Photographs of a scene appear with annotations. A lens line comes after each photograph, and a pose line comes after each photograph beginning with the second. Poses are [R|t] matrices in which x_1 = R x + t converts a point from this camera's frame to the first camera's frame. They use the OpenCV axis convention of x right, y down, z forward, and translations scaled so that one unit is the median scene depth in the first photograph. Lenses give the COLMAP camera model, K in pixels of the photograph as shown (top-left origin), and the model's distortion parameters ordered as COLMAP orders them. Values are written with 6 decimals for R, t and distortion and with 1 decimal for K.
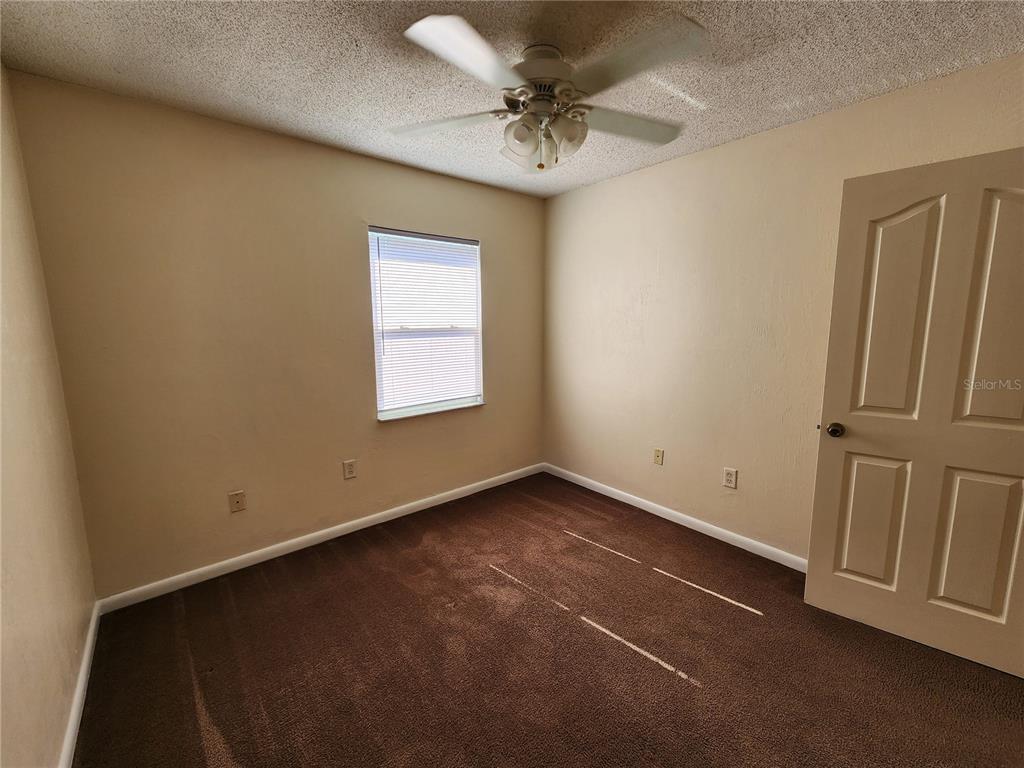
lens RADIAL K [[422.4, 0, 512.0], [0, 422.4, 384.0], [0, 0, 1]] dist [-0.000659, 0.000751]
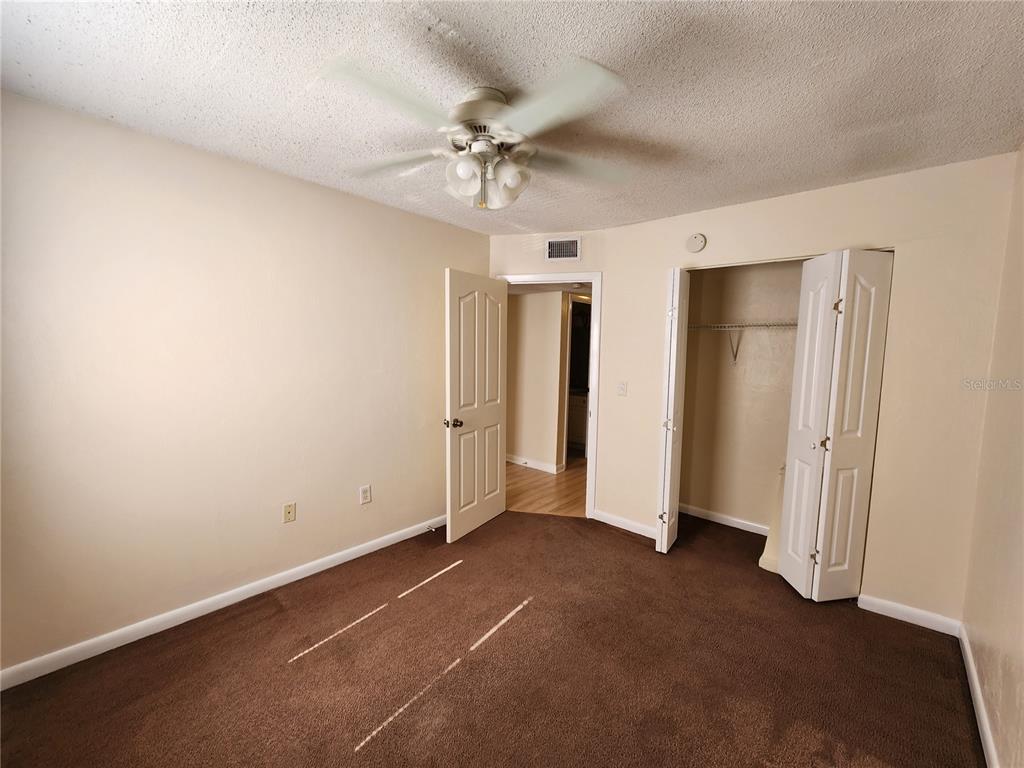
lens RADIAL K [[422.4, 0, 512.0], [0, 422.4, 384.0], [0, 0, 1]] dist [-0.000659, 0.000751]
pose [[-0.139417, -0.084905, 0.986587, -0.775606], [0.132333, 0.985783, 0.103536, -0.164016], [-0.981352, 0.144993, -0.126199, 0.916174]]
